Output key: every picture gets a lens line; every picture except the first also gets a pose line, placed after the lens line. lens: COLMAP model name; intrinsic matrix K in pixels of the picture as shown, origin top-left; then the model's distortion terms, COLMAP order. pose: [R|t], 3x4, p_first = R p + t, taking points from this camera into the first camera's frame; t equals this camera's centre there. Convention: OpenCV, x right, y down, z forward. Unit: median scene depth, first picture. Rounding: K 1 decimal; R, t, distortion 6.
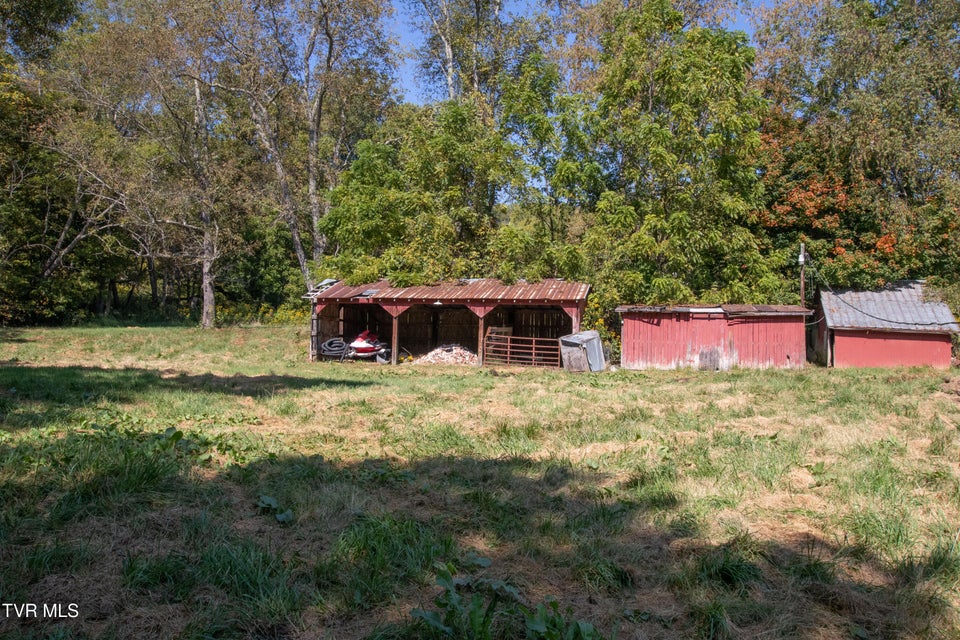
lens RADIAL K [[853.9, 0, 480.0], [0, 853.9, 320.0], [0, 0, 1]] dist [0.004434, 0.002655]
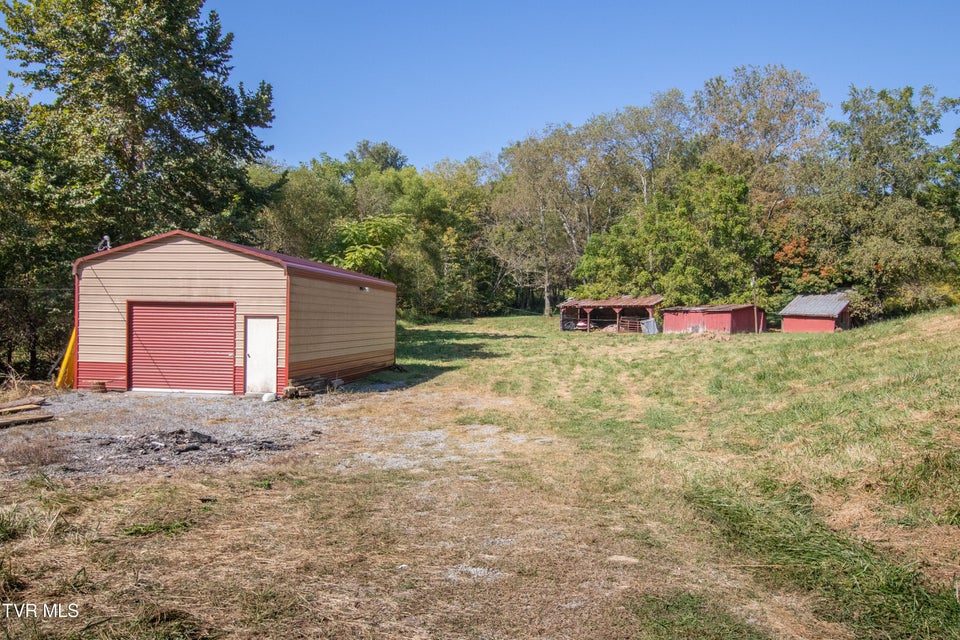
lens RADIAL K [[673.8, 0, 480.0], [0, 673.8, 320.0], [0, 0, 1]] dist [0.000154, 0.000003]
pose [[0.837856, -0.014022, -0.545712, 0.723207], [0.029997, 0.999342, 0.020378, -0.033594], [0.545067, -0.033443, 0.837725, -0.828258]]
